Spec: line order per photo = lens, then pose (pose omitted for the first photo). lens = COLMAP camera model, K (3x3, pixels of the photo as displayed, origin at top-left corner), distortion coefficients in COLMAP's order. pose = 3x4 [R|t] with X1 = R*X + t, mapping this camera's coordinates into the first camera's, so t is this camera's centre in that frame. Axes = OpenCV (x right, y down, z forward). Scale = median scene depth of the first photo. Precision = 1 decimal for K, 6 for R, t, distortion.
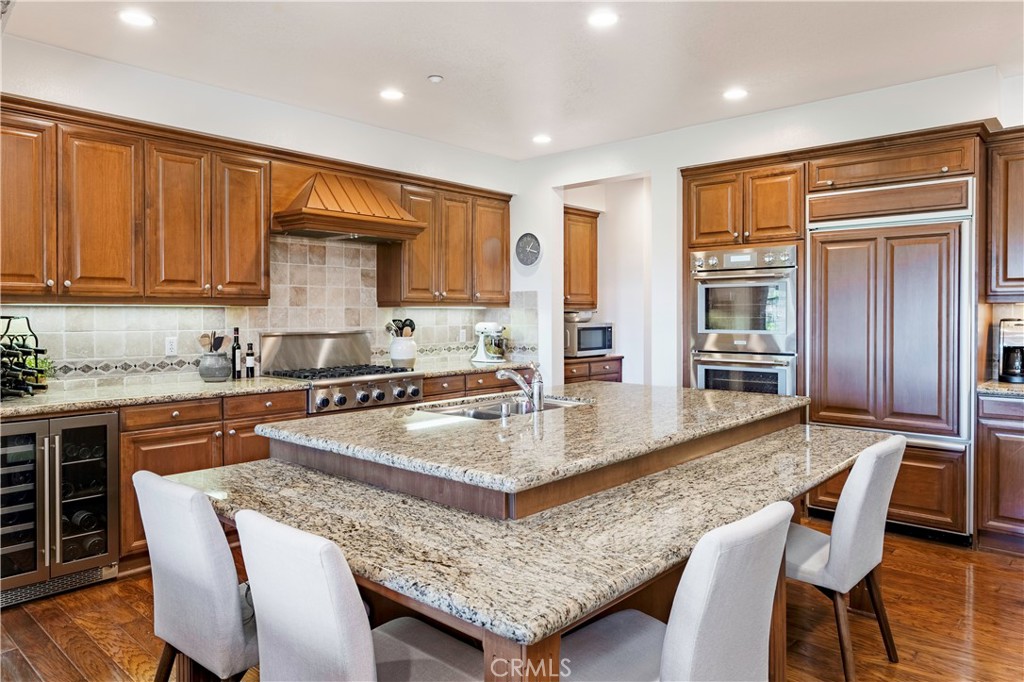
lens RADIAL K [[678.3, 0, 512.4], [0, 678.3, 318.1], [0, 0, 1]] dist [0.002481, 0.001511]
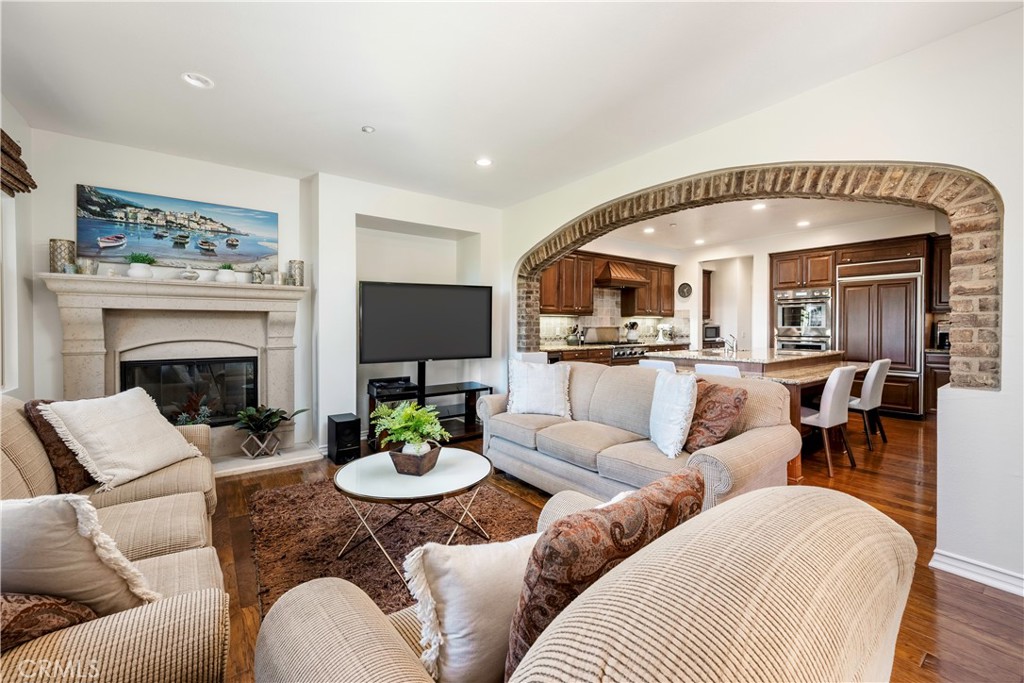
lens RADIAL K [[419.0, 0, 507.2], [0, 419.0, 328.4], [0, 0, 1]] dist [0.001409, 0.000106]
pose [[0.980030, 0.002402, -0.198834, -0.350482], [-0.002520, 0.999997, -0.000342, 0.029056], [0.198833, 0.000836, 0.980033, -0.563564]]
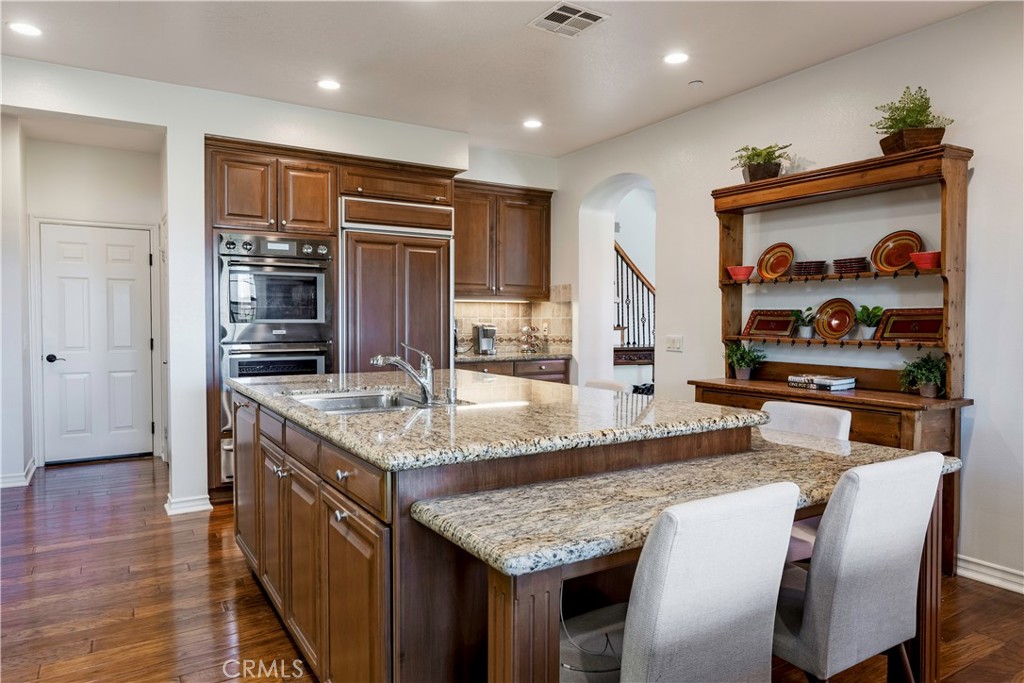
lens RADIAL K [[659.9, 0, 512.0], [0, 659.9, 341.5], [0, 0, 1]] dist [0.003239, 0.001424]
pose [[0.290900, -0.028119, 0.956340, -0.507791], [0.002115, 0.999584, 0.028748, 0.023933], [-0.956751, -0.006340, 0.290838, 0.415865]]
